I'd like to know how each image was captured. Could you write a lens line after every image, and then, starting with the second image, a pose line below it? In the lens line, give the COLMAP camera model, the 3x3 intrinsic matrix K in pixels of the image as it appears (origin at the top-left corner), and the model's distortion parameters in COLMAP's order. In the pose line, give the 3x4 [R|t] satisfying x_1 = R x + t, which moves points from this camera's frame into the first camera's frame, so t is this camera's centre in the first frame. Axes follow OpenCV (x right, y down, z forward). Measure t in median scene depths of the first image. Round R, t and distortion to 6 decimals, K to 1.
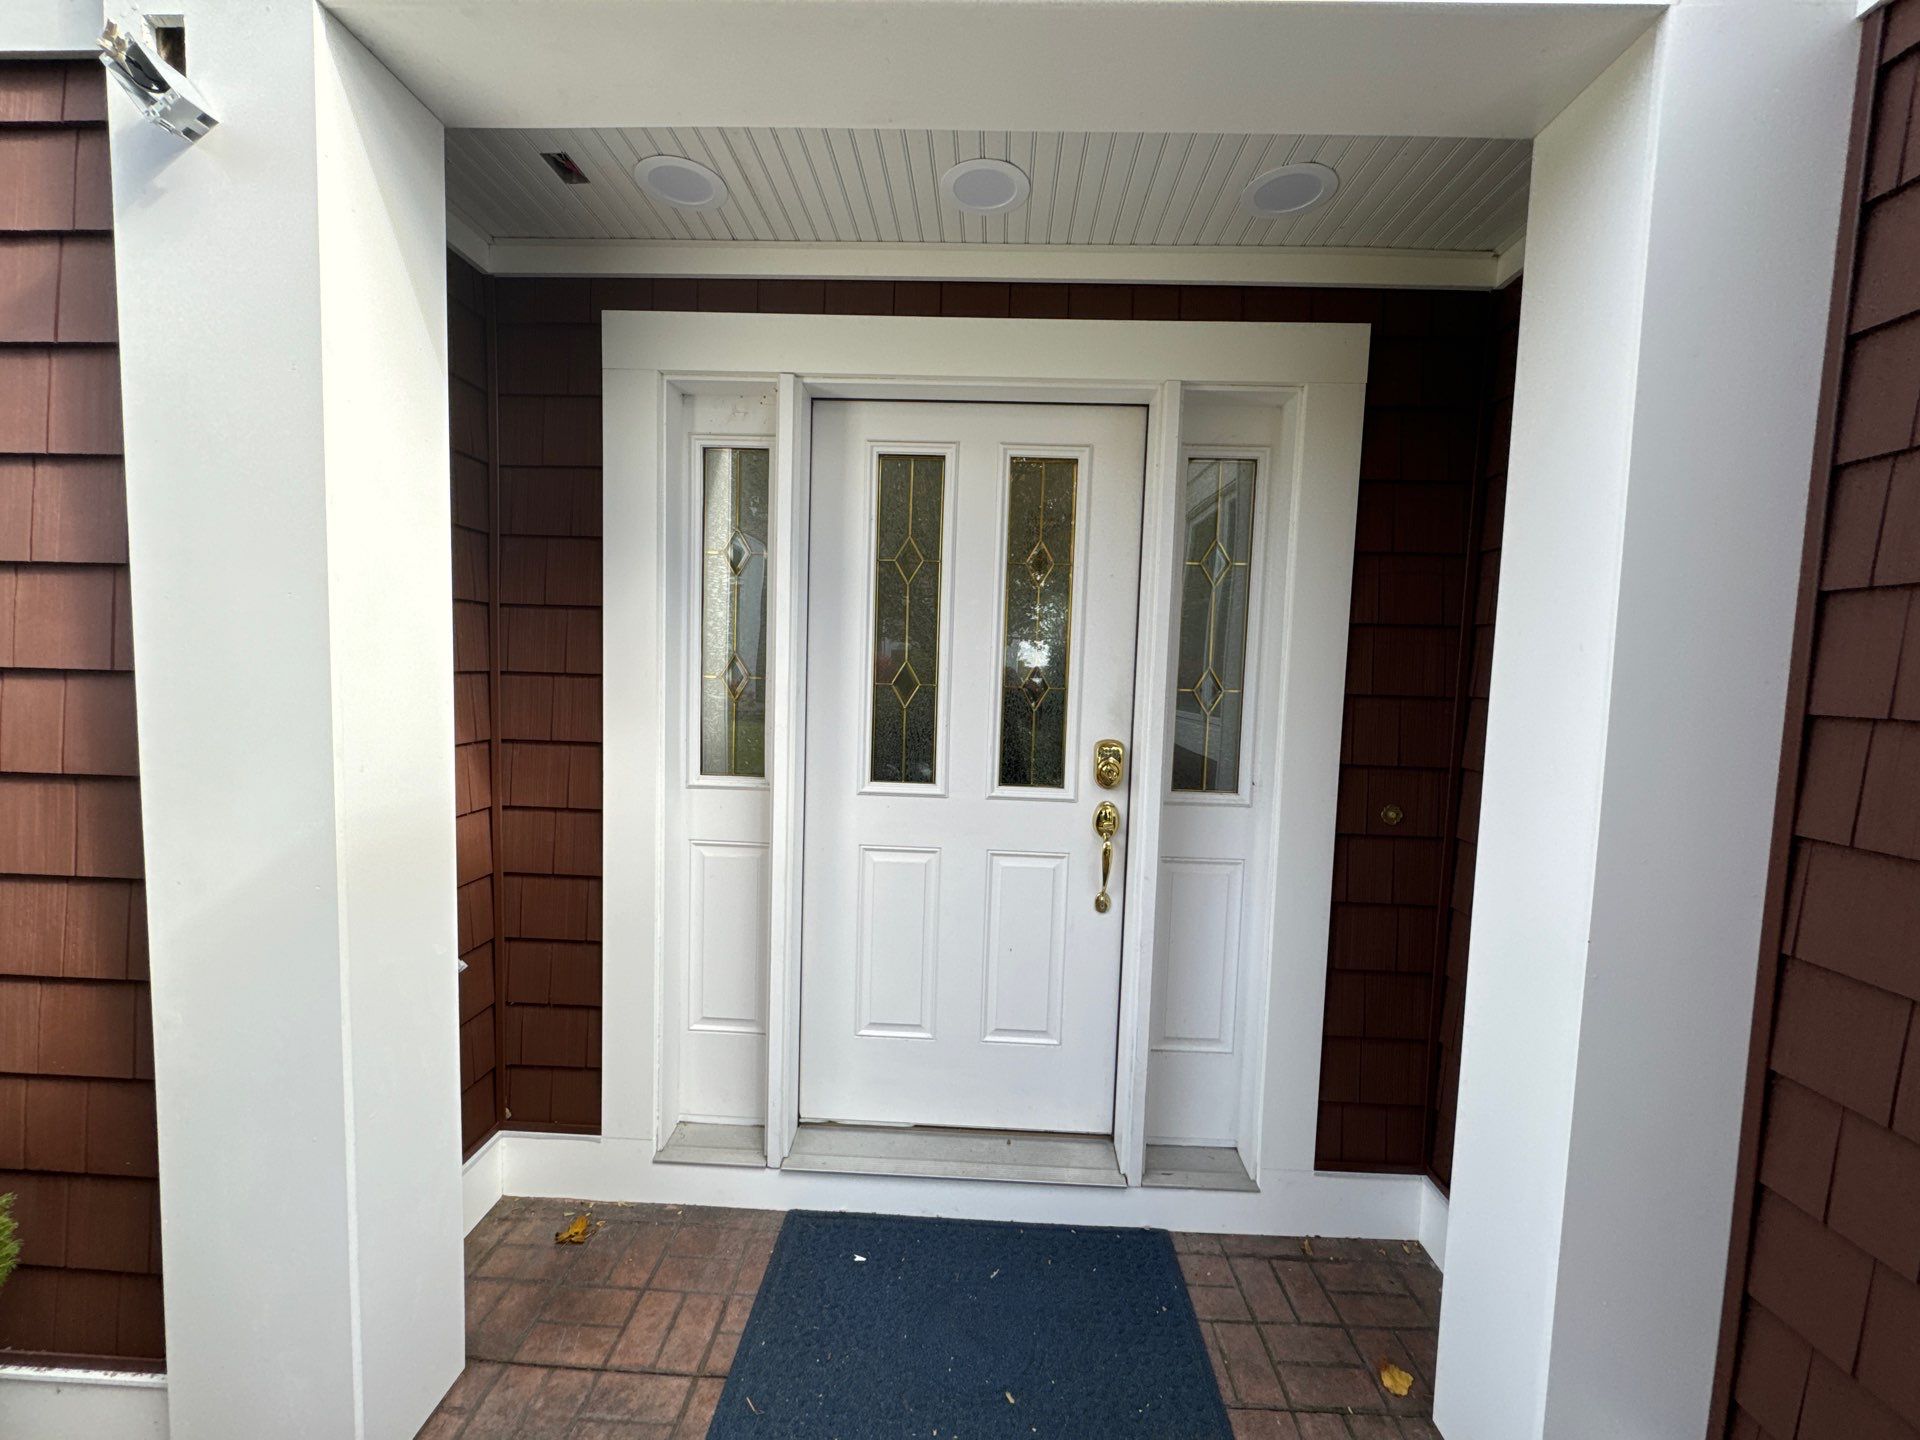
lens RADIAL K [[764.2, 0, 971.4], [0, 764.2, 752.2], [0, 0, 1]] dist [-0.003793, -0.000032]
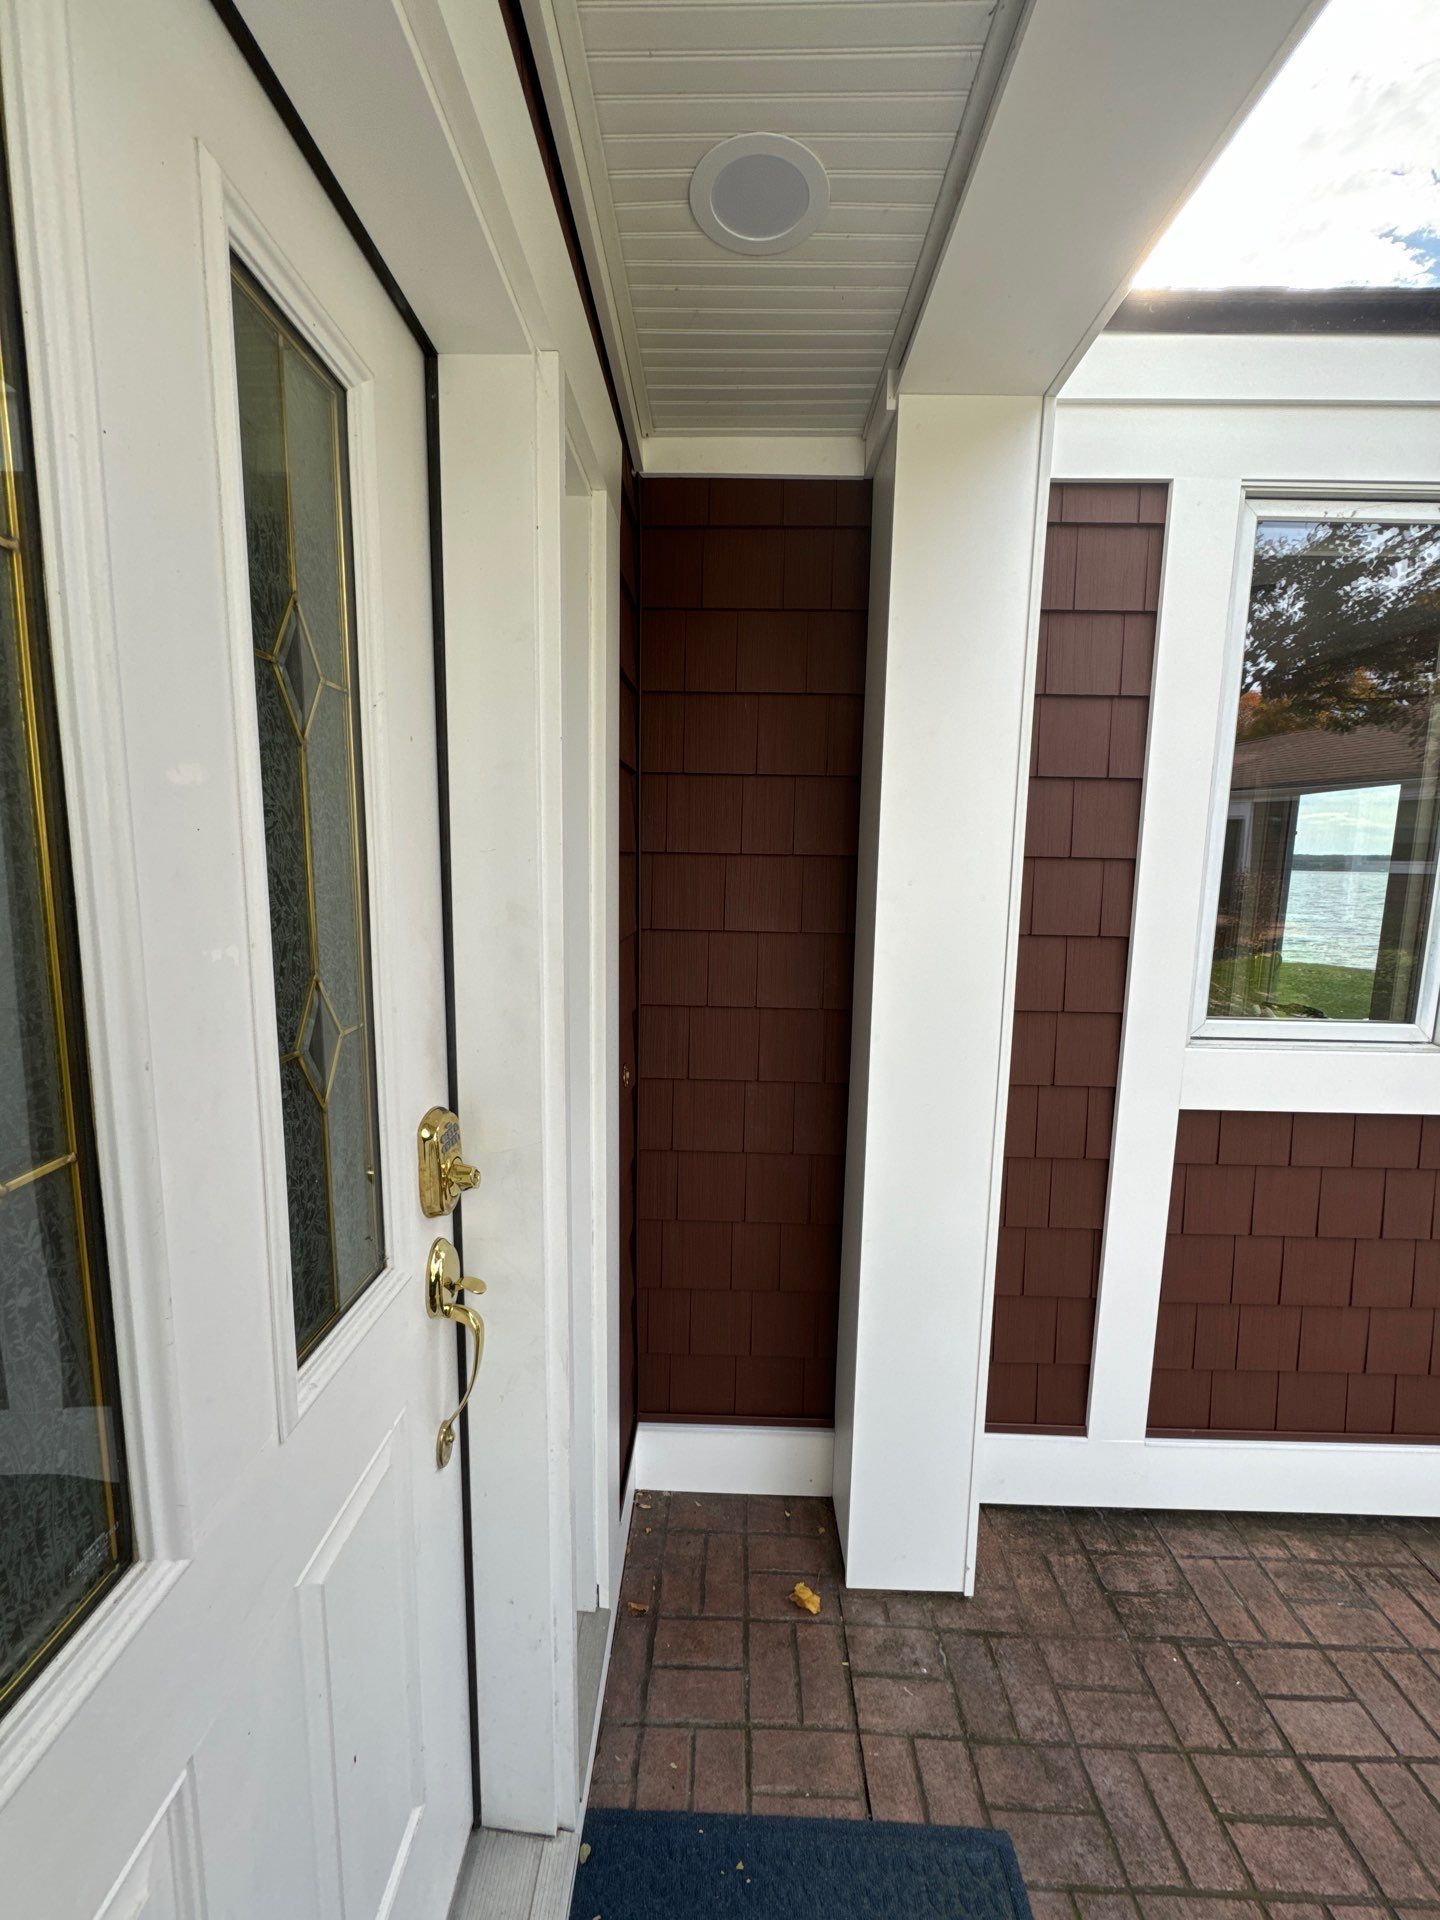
lens RADIAL K [[764.2, 0, 713.6], [0, 764.2, 949.1], [0, 0, 1]] dist [-0.003793, -0.000032]
pose [[0.004900, -0.155330, 0.987851, -0.252343], [0.098342, 0.983149, 0.154103, -0.166347], [-0.995141, 0.096392, 0.020093, 0.782749]]
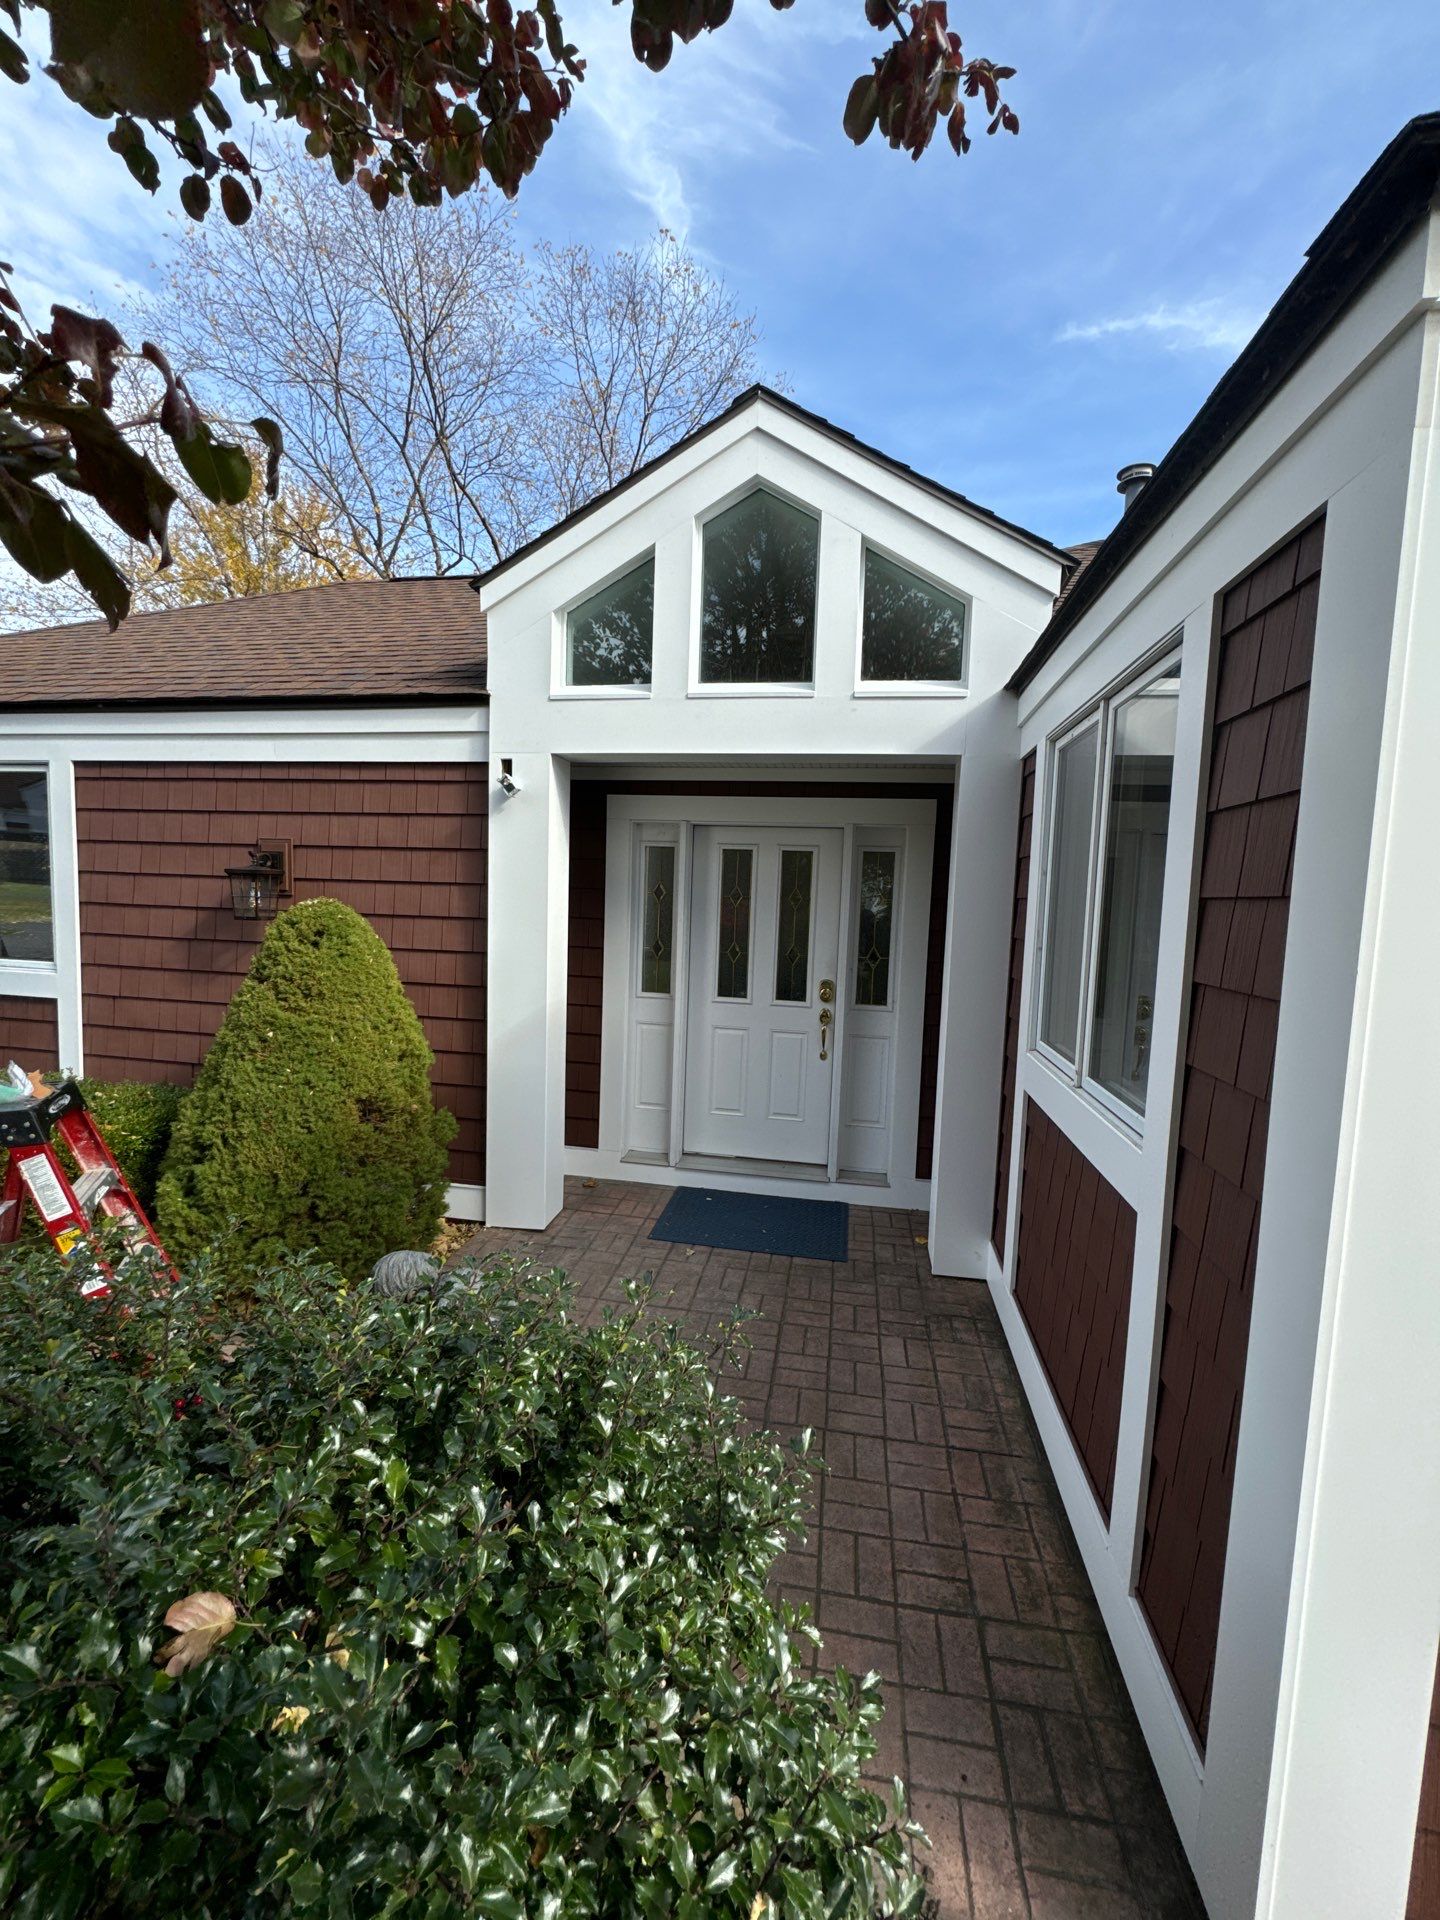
lens RADIAL K [[764.2, 0, 726.2], [0, 764.2, 962.9], [0, 0, 1]] dist [-0.003793, -0.000032]
pose [[0.989844, 0.010212, -0.141790, 0.208168], [-0.013900, 0.999590, -0.025044, -0.004529], [0.141476, 0.026761, 0.989580, -1.201609]]
